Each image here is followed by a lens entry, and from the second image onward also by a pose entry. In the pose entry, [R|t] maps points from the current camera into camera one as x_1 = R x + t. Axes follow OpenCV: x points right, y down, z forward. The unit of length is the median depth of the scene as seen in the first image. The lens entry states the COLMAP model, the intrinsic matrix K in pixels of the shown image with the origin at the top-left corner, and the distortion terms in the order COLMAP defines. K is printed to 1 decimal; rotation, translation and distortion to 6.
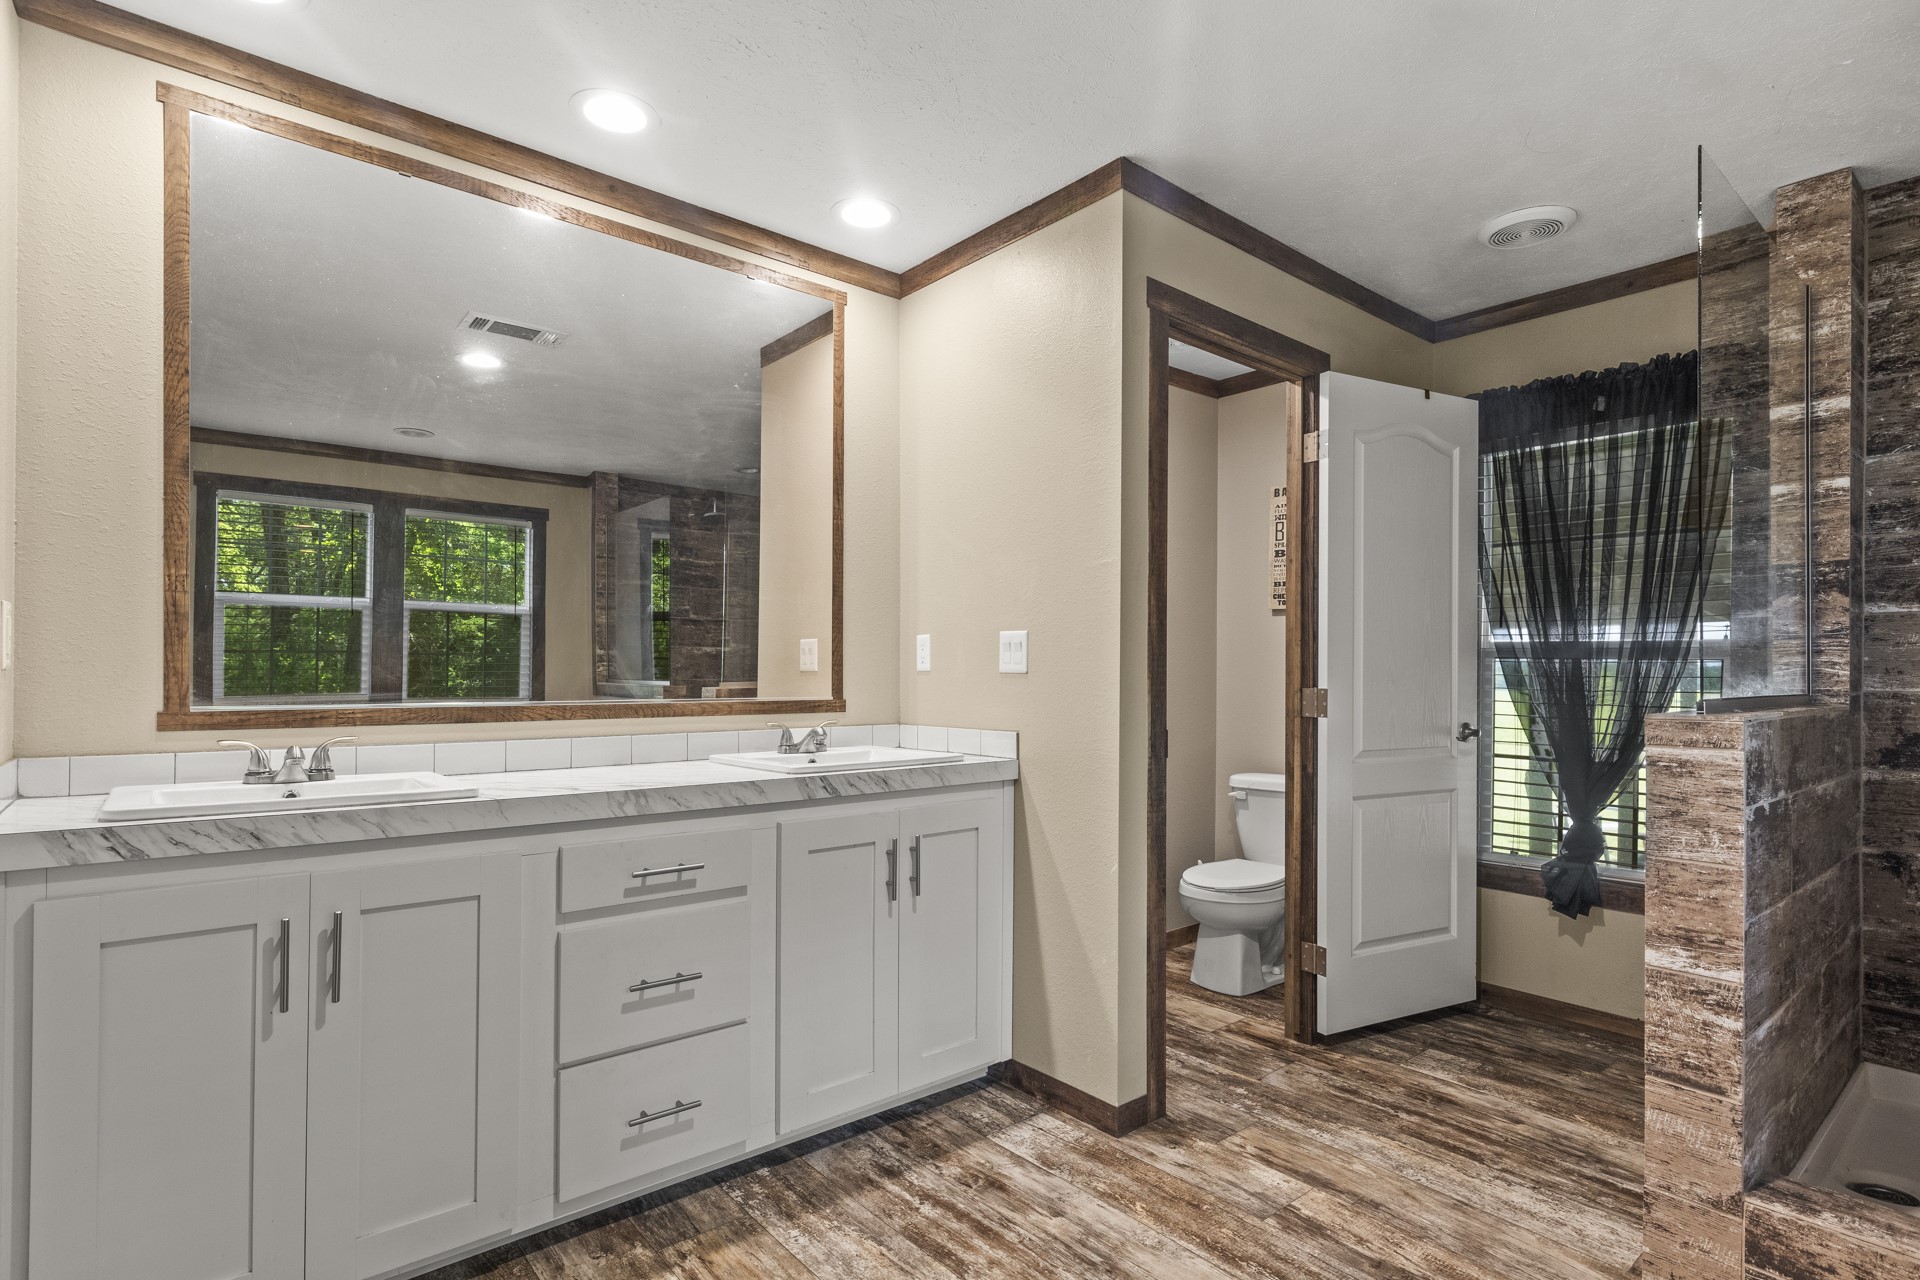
lens RADIAL K [[965.9, 0, 972.9], [0, 965.9, 671.4], [0, 0, 1]] dist [0.006625, -0.000792]
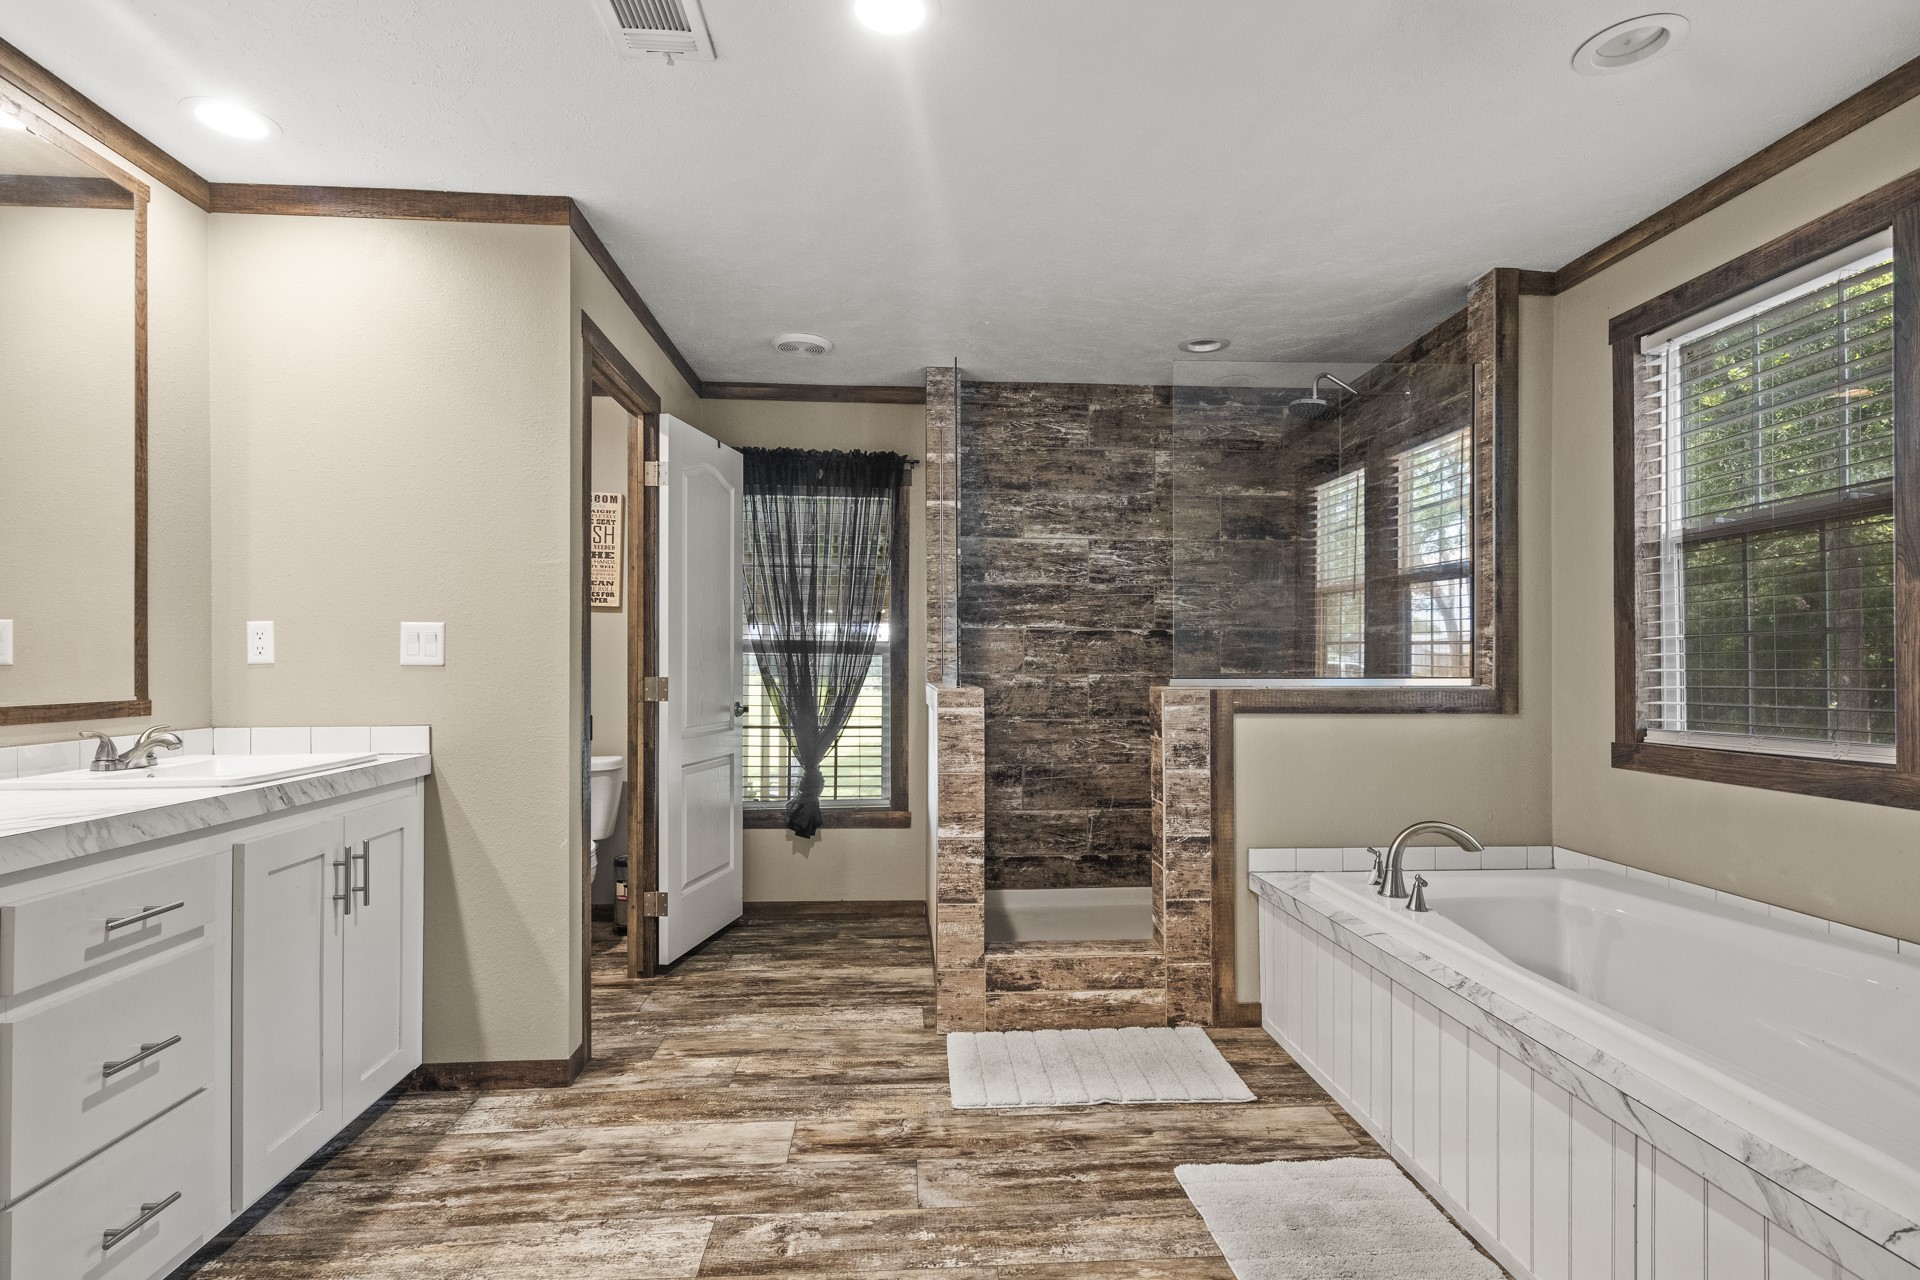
lens RADIAL K [[966.5, 0, 985.3], [0, 966.5, 662.2], [0, 0, 1]] dist [0.011688, 0.000176]
pose [[0.580964, -0.002308, 0.813926, -0.452365], [0.000406, 0.999997, 0.002546, -0.004137], [-0.813929, -0.001149, 0.580963, -0.026963]]
